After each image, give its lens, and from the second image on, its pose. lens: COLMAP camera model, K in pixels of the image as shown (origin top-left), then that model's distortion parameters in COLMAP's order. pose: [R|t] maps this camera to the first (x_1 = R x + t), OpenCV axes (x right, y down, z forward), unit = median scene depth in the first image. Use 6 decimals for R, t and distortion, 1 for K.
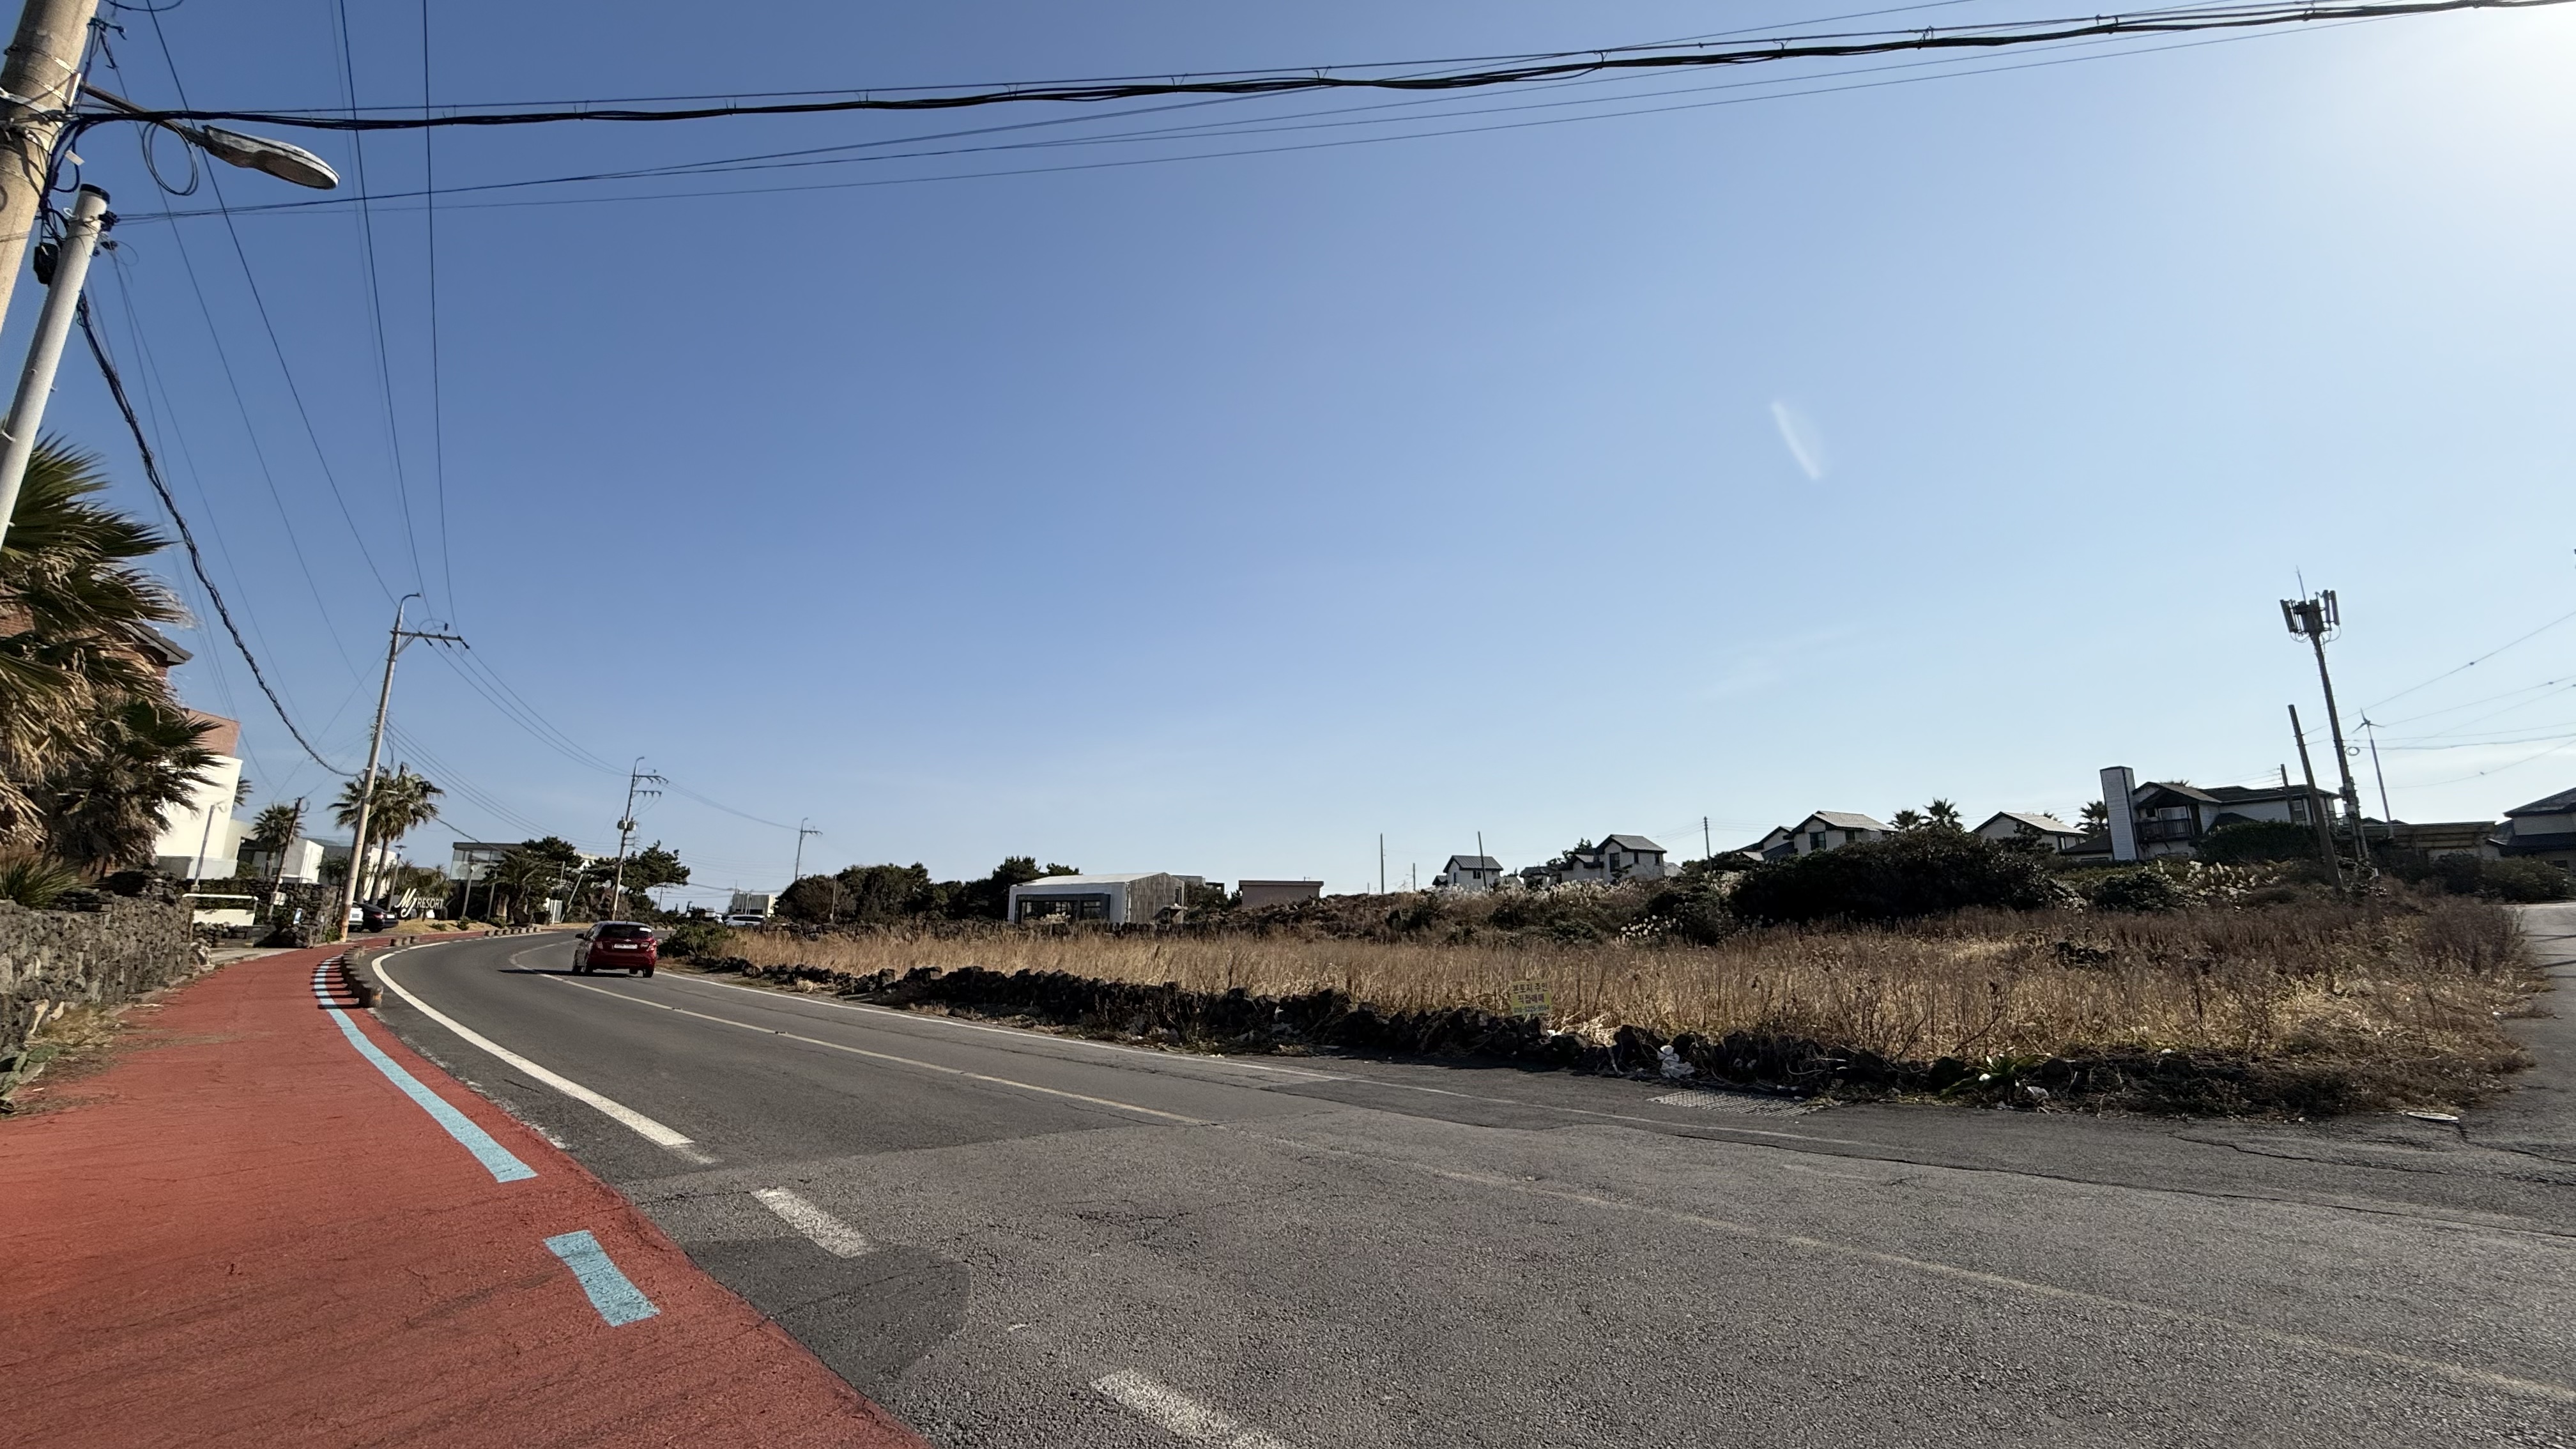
lens RADIAL K [[1022.8, 0, 1288.0], [0, 1022.8, 724.5], [0, 0, 1]] dist [0.000898, -0.000141]
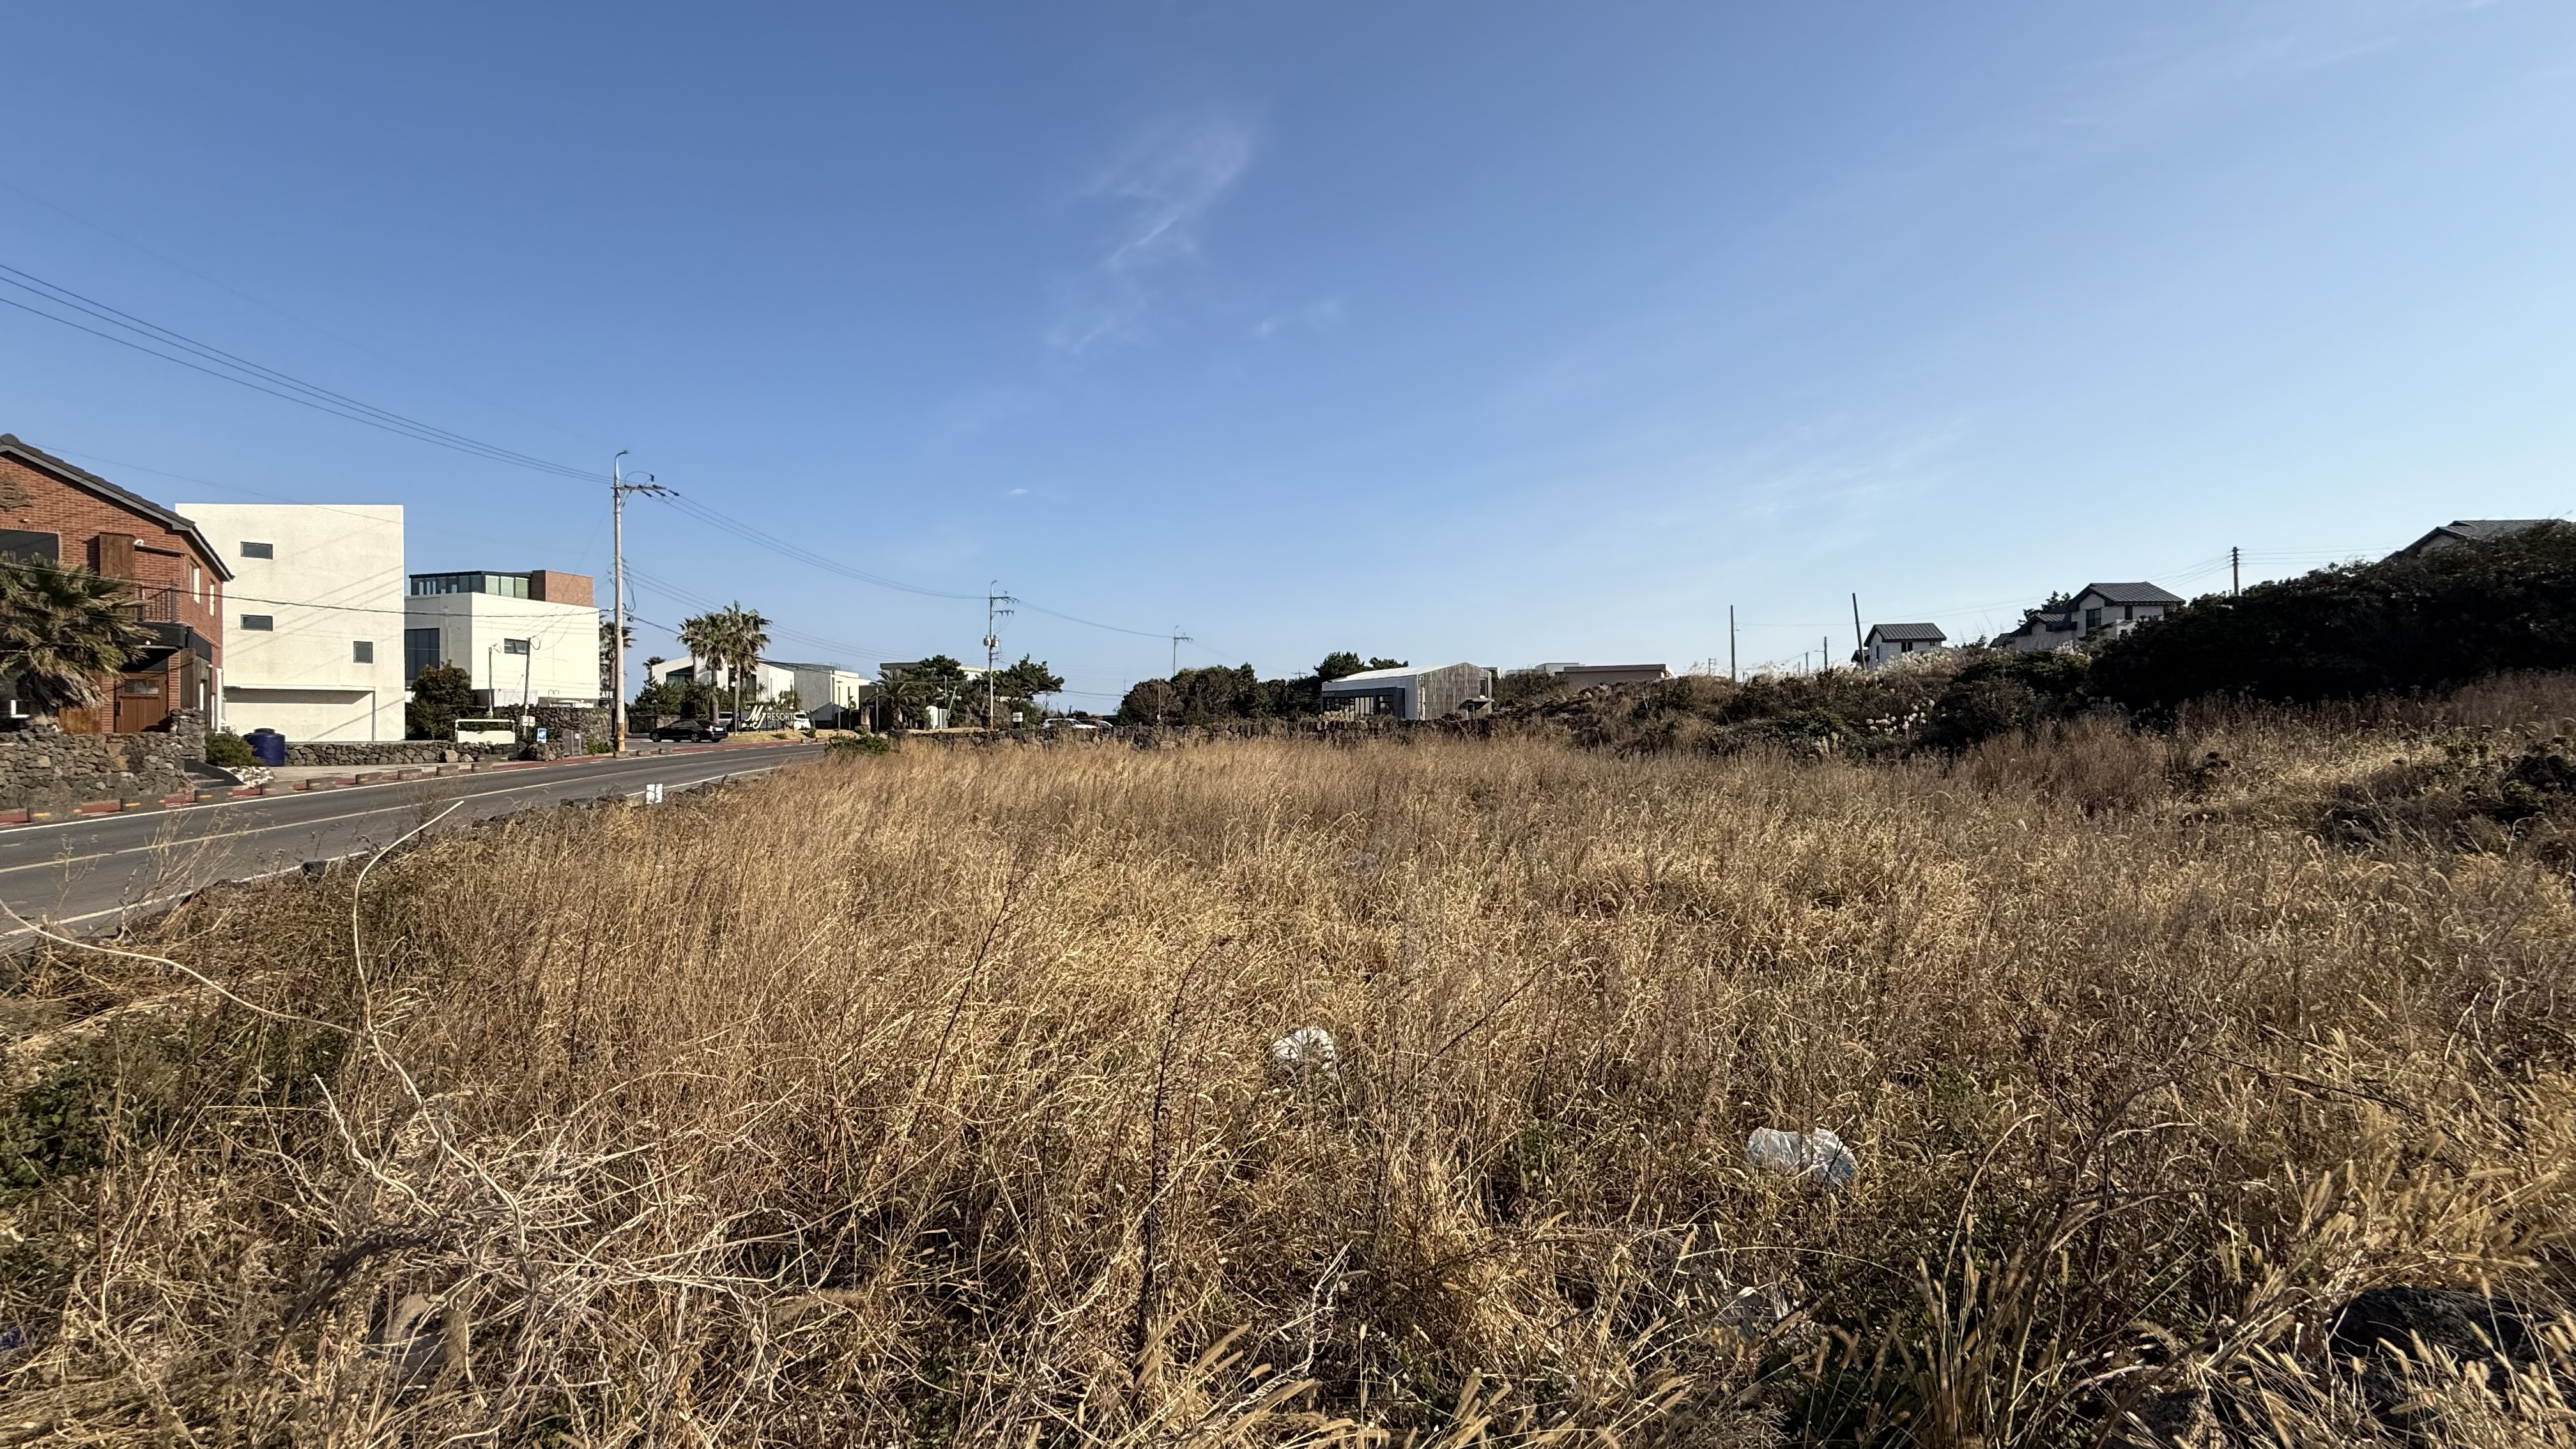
lens RADIAL K [[1022.8, 0, 1288.0], [0, 1022.8, 724.5], [0, 0, 1]] dist [0.000898, -0.000141]
pose [[0.902831, -0.017740, -0.429630, 0.121848], [0.104160, 0.978414, 0.178484, 0.018274], [0.417190, -0.205891, 0.885190, 0.106986]]
